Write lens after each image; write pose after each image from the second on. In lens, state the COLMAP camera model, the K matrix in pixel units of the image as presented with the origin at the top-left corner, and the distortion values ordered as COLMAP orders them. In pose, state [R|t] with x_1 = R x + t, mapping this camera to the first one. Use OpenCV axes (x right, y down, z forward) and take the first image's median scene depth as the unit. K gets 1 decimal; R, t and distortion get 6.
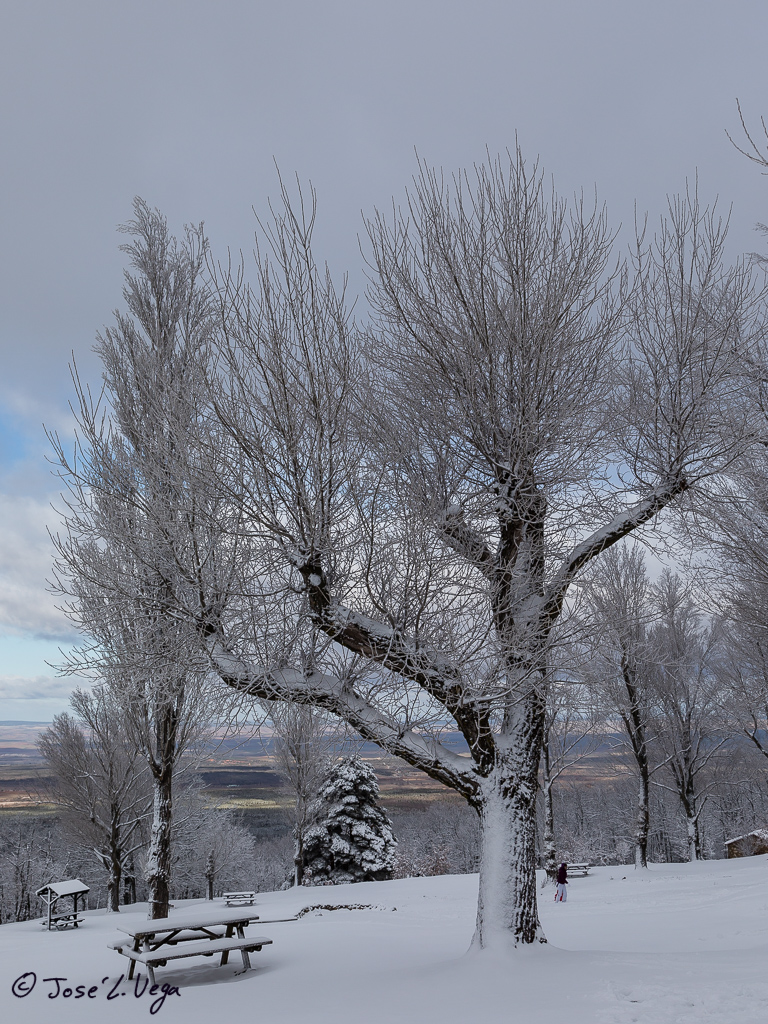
lens RADIAL K [[1267.8, 0, 387.4], [0, 1267.8, 512.8], [0, 0, 1]] dist [0.063490, 0.000000]
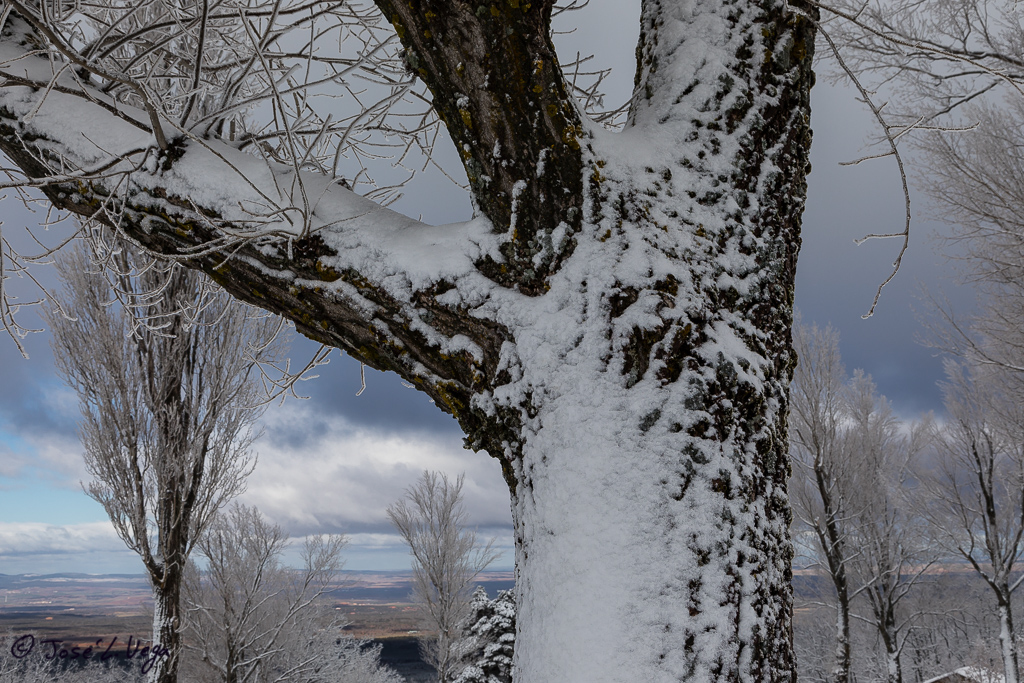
lens RADIAL K [[1312.3, 0, 509.5], [0, 1312.3, 340.7], [0, 0, 1]] dist [0.059834, 0.000000]
pose [[0.999400, -0.014083, -0.031659, 0.077188], [0.014010, 0.999899, -0.002532, 0.210865], [0.031691, 0.002087, 0.999496, 0.774709]]
